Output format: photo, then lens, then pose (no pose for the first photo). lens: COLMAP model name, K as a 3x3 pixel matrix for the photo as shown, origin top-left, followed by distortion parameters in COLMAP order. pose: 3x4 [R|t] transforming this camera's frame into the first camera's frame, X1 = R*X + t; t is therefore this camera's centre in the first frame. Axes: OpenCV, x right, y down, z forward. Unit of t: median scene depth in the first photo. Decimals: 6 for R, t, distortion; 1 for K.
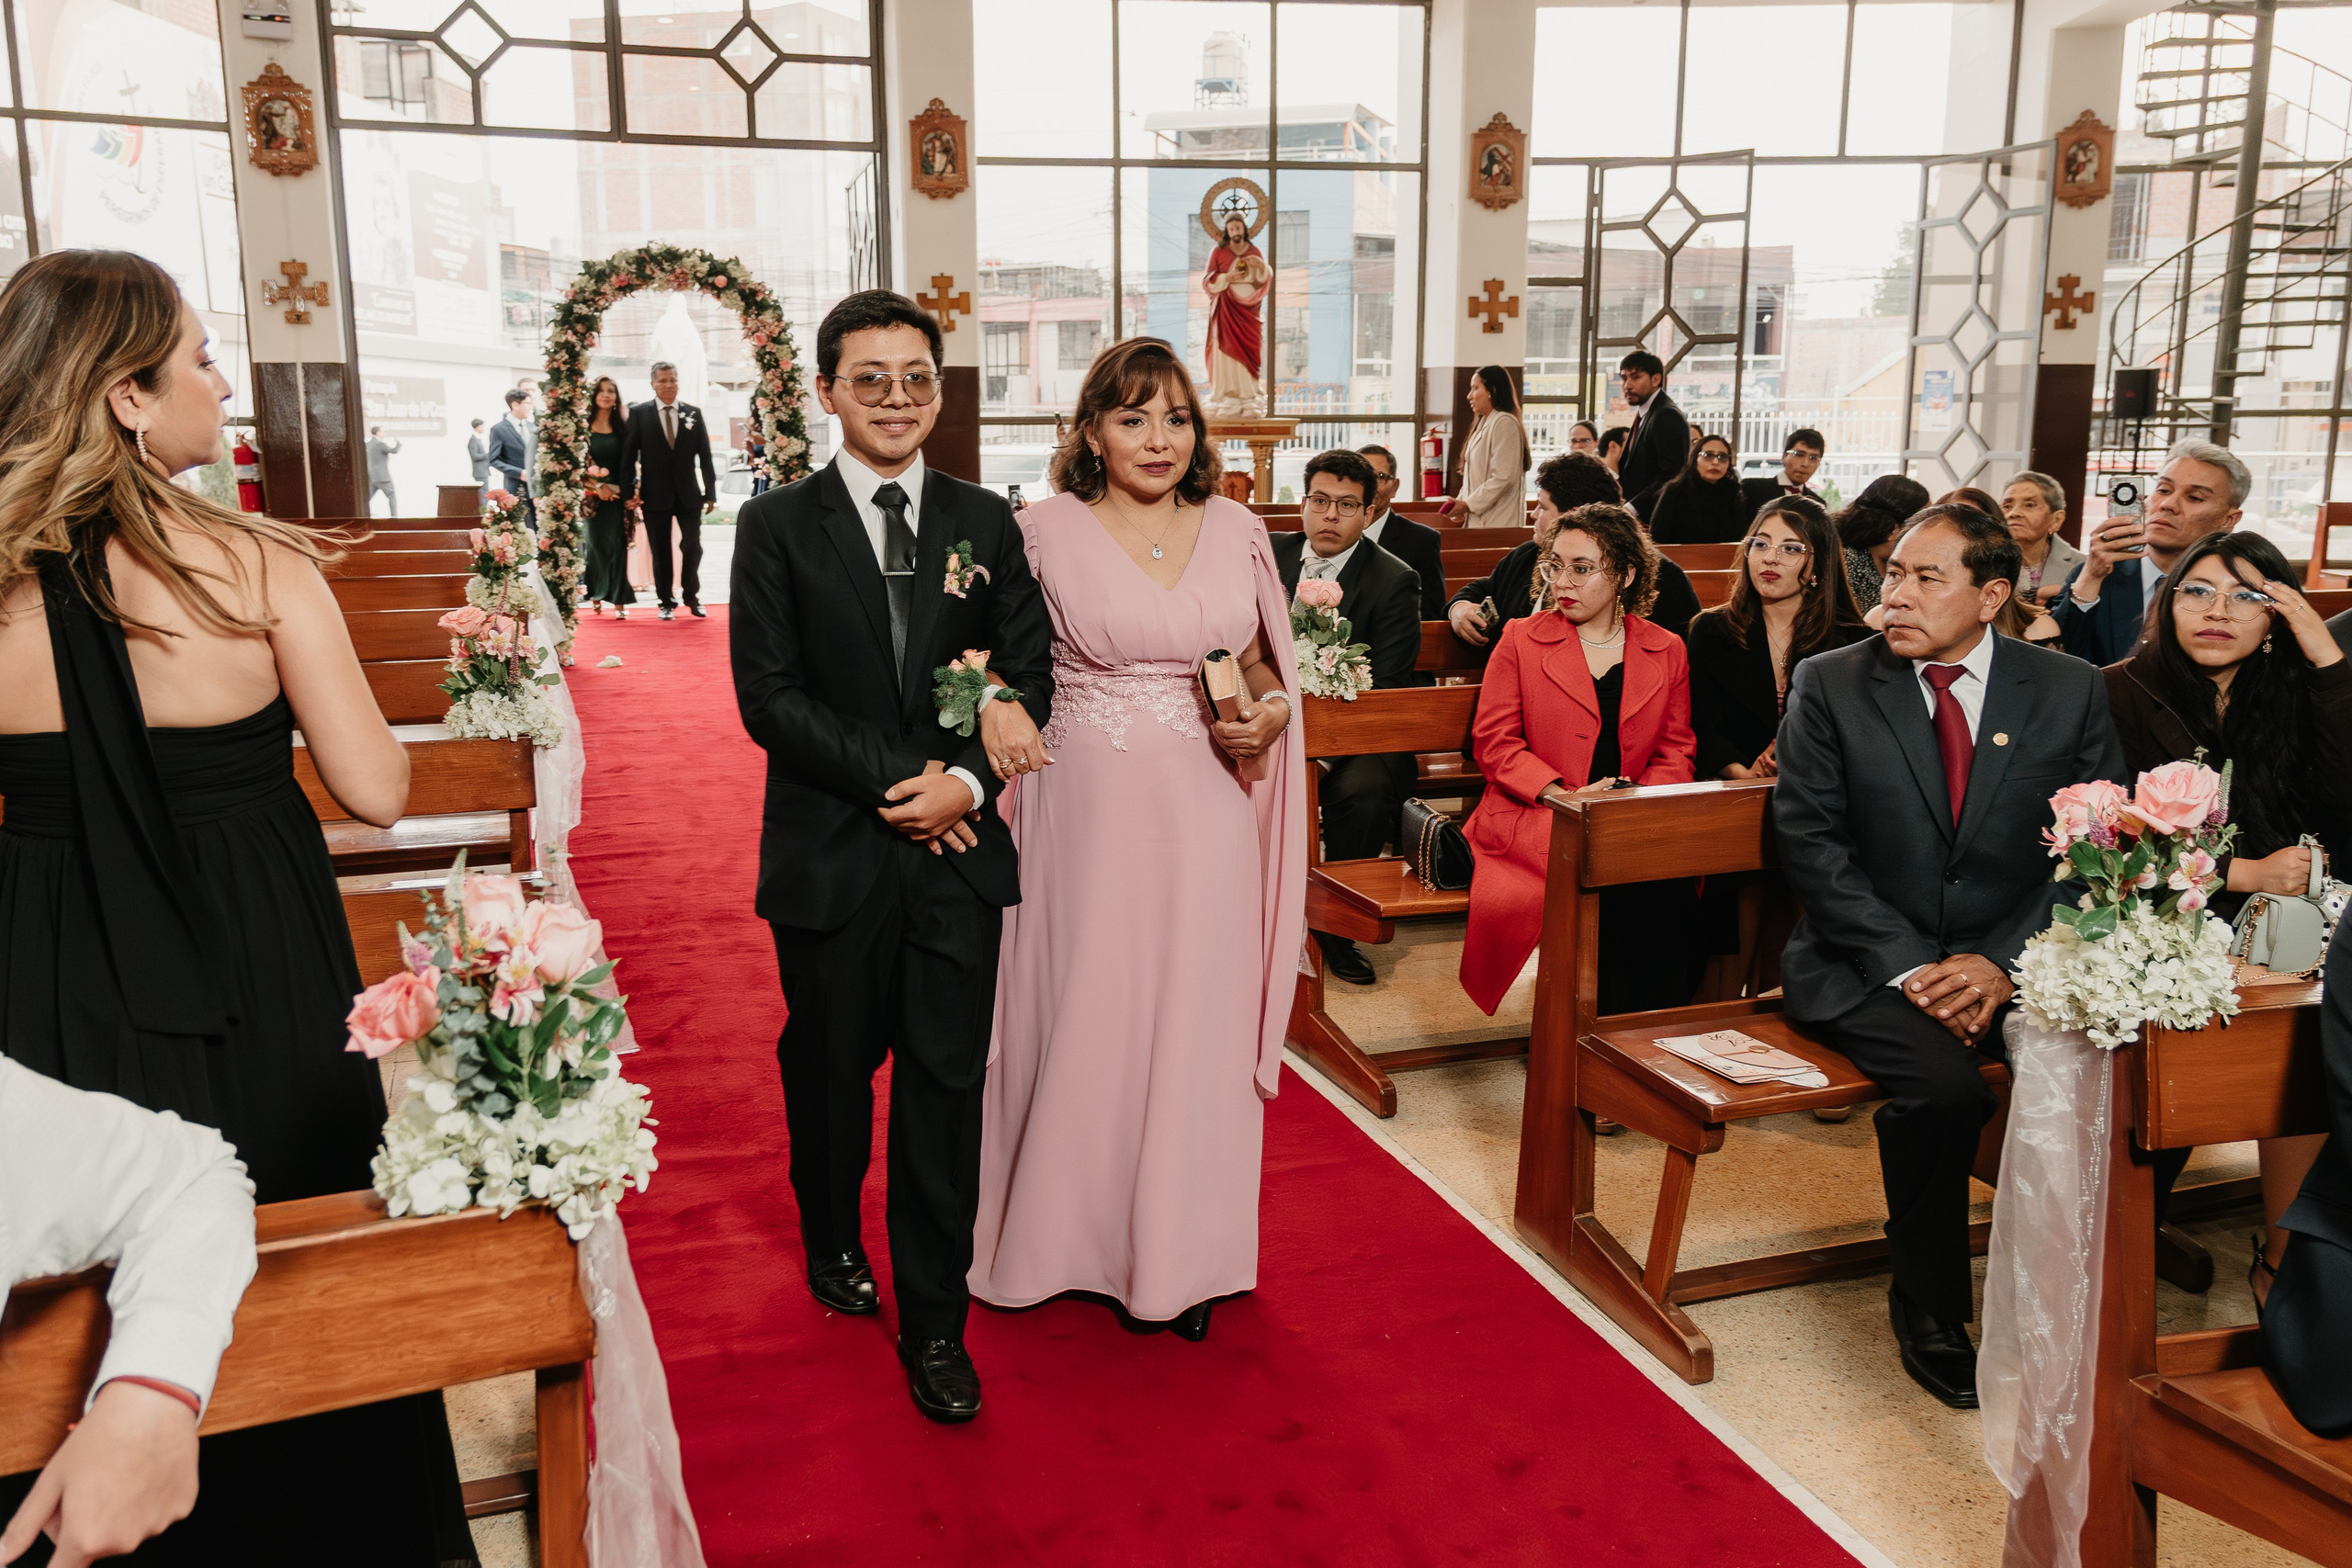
lens RADIAL K [[1863.9, 0, 1123.2], [0, 1863.9, 756.3], [0, 0, 1]] dist [0.006226, 0.050681]
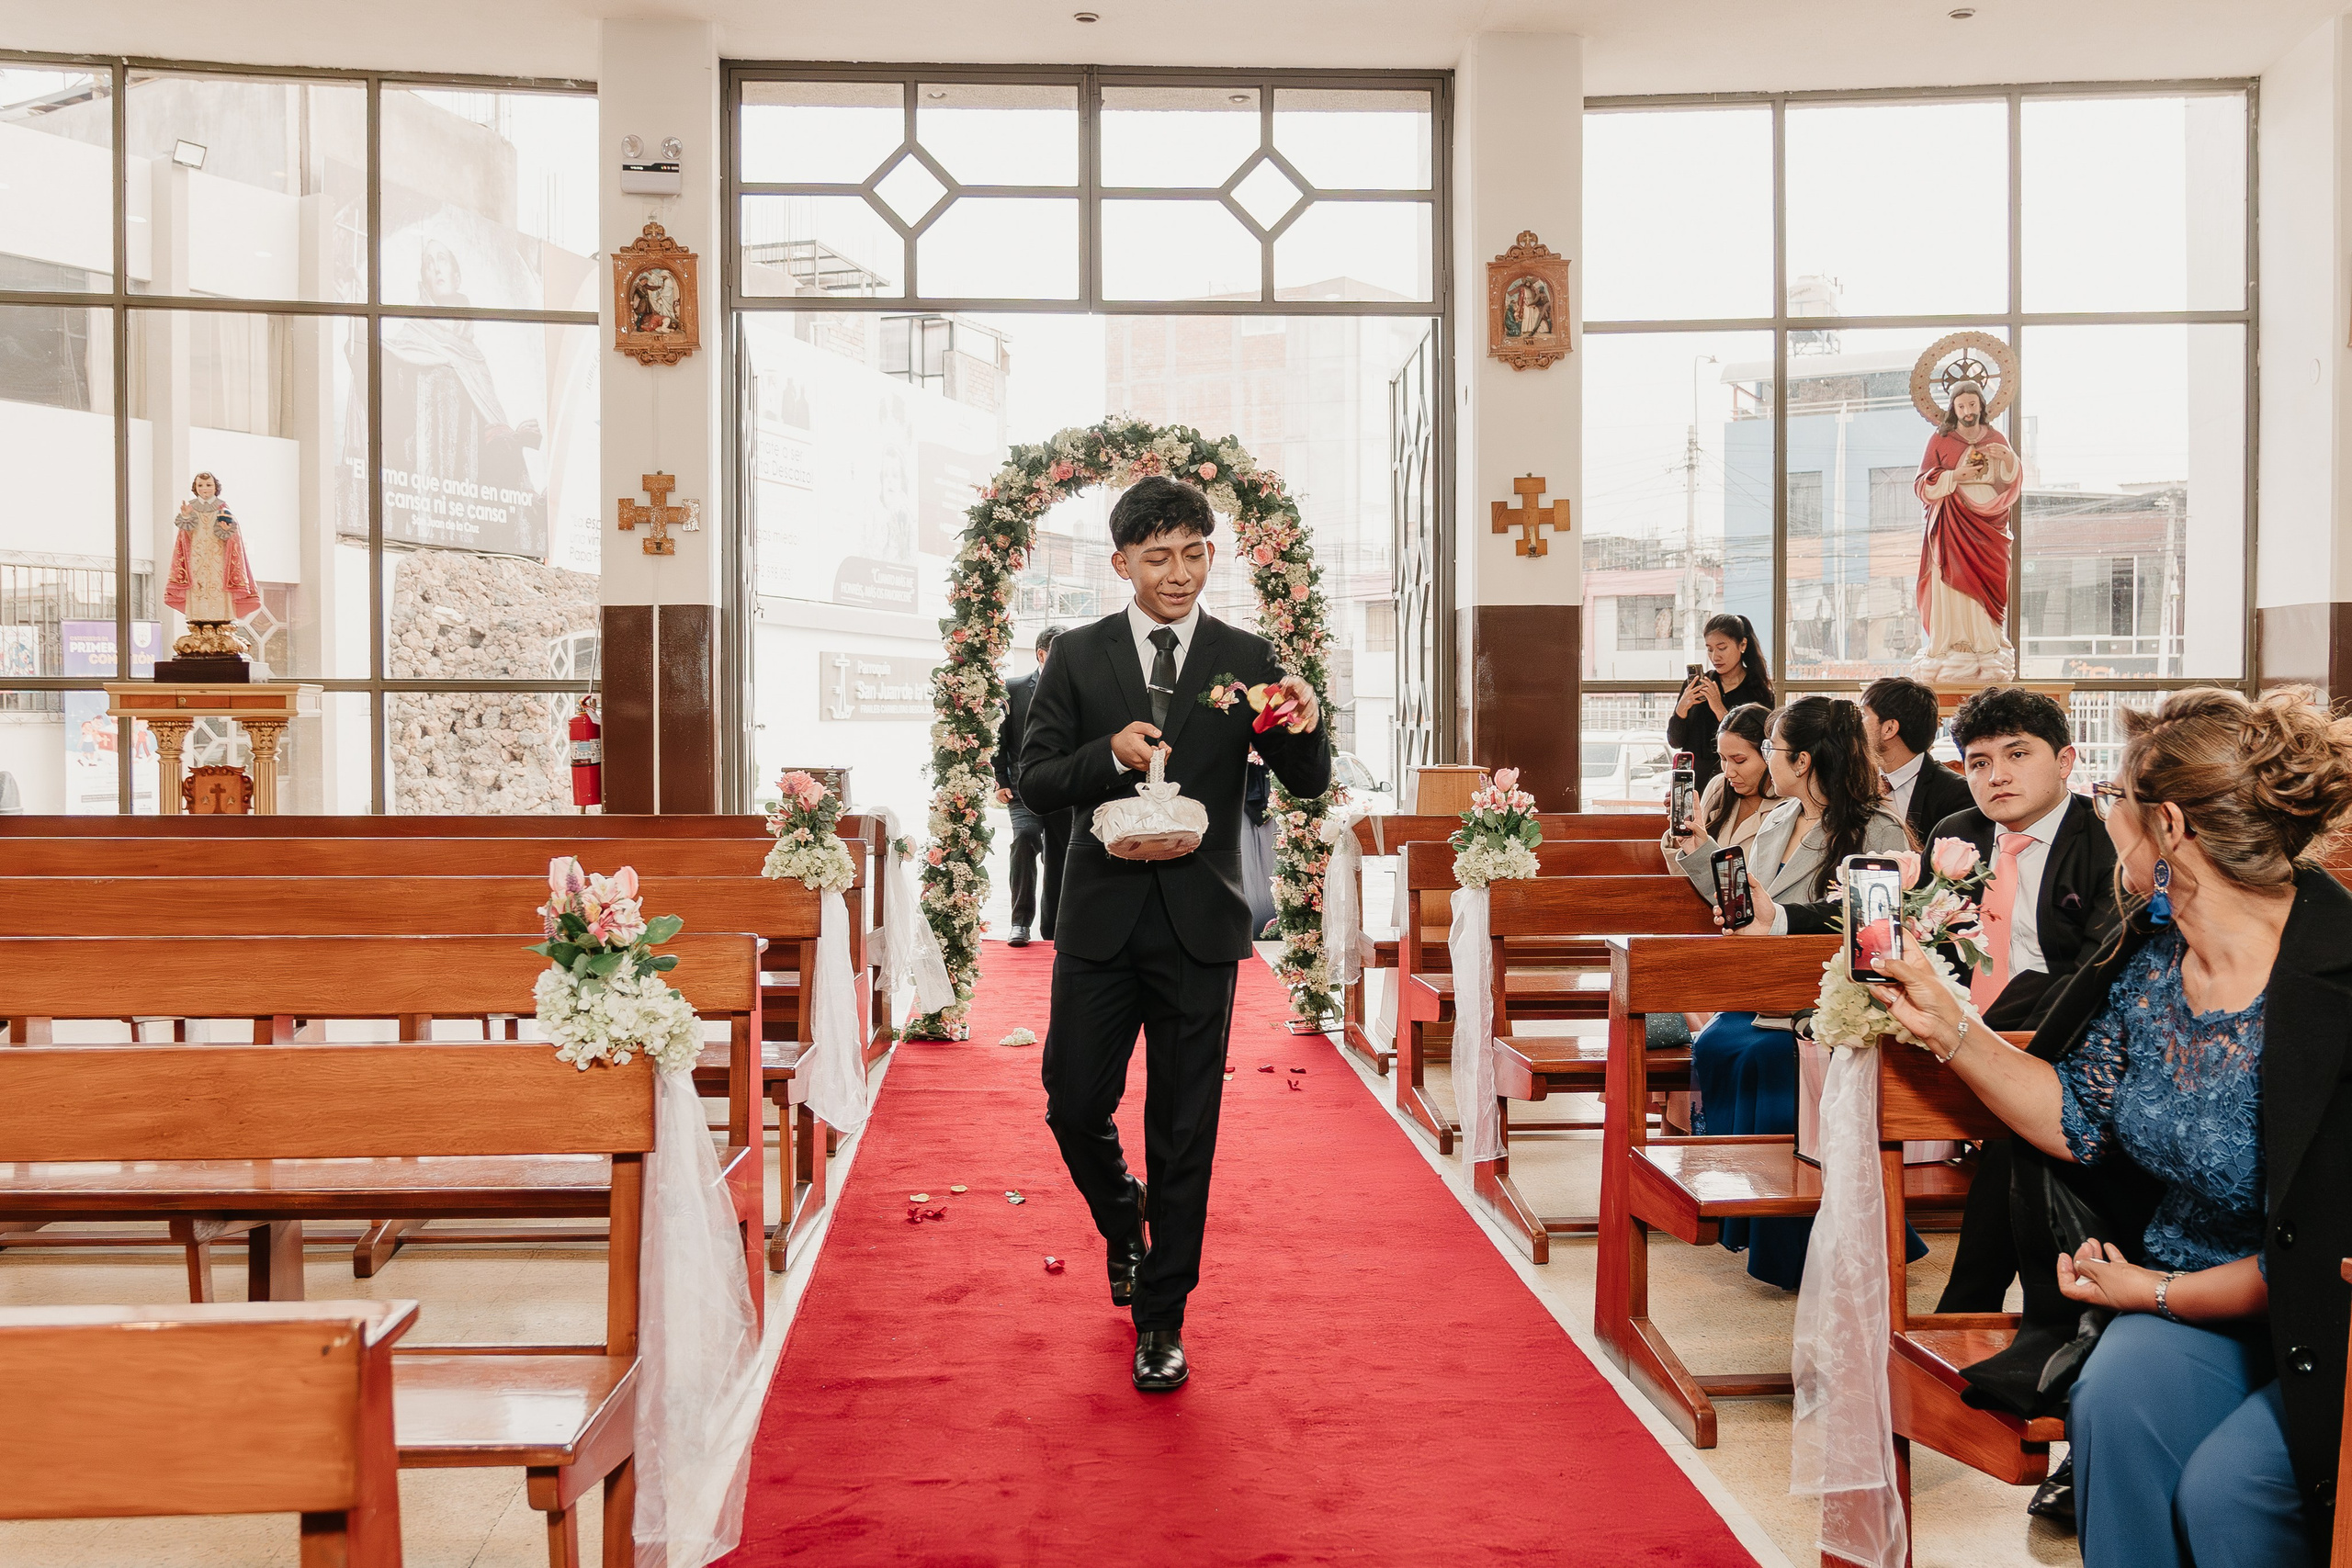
lens RADIAL K [[1992.7, 0, 1145.3], [0, 1992.7, 780.9], [0, 0, 1]] dist [-0.048015, 0.007144]
pose [[0.966873, 0.010808, -0.255030, -0.051307], [-0.047154, 0.989471, -0.136837, -0.043450], [0.250865, 0.144330, 0.957202, 0.309736]]
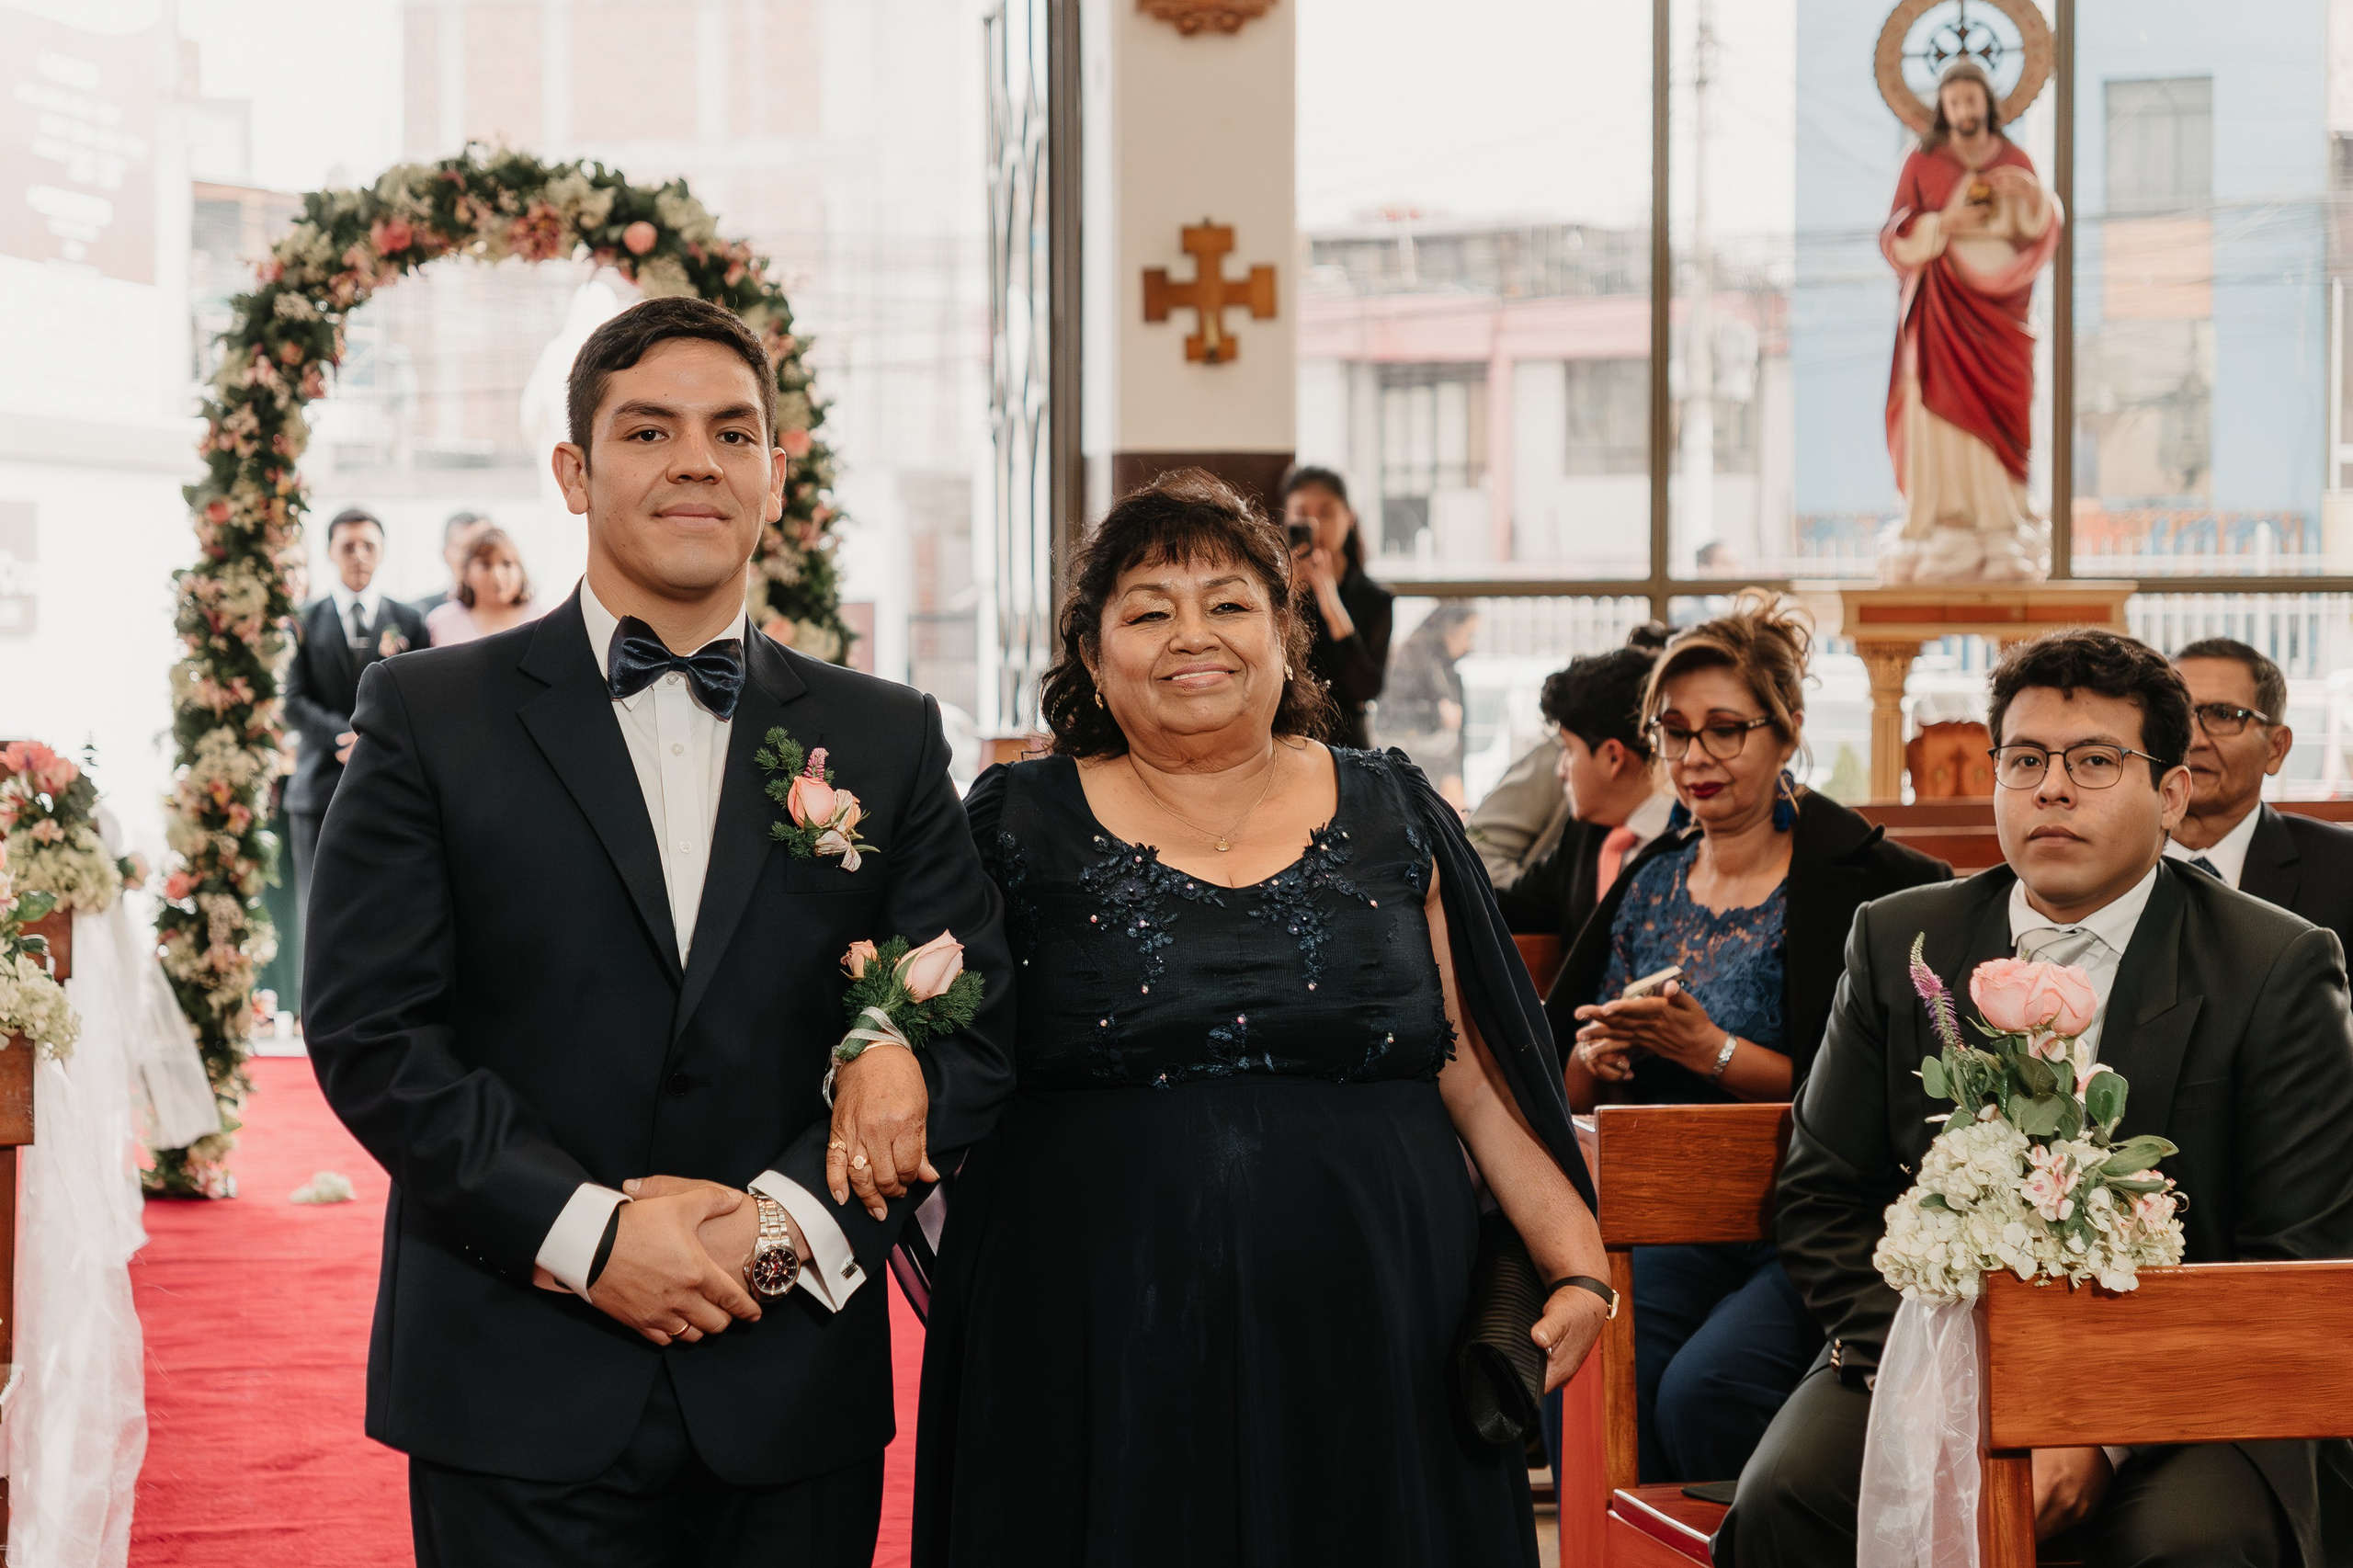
lens RADIAL K [[4813.2, 0, 1171.2], [0, 4813.2, 786.3], [0, 0, 1]] dist [0.050220, 0.234465]
pose [[0.992990, 0.006129, -0.118039, 0.018473], [-0.022731, 0.989916, -0.139822, 0.003071], [0.115991, 0.141525, 0.983116, 0.015429]]
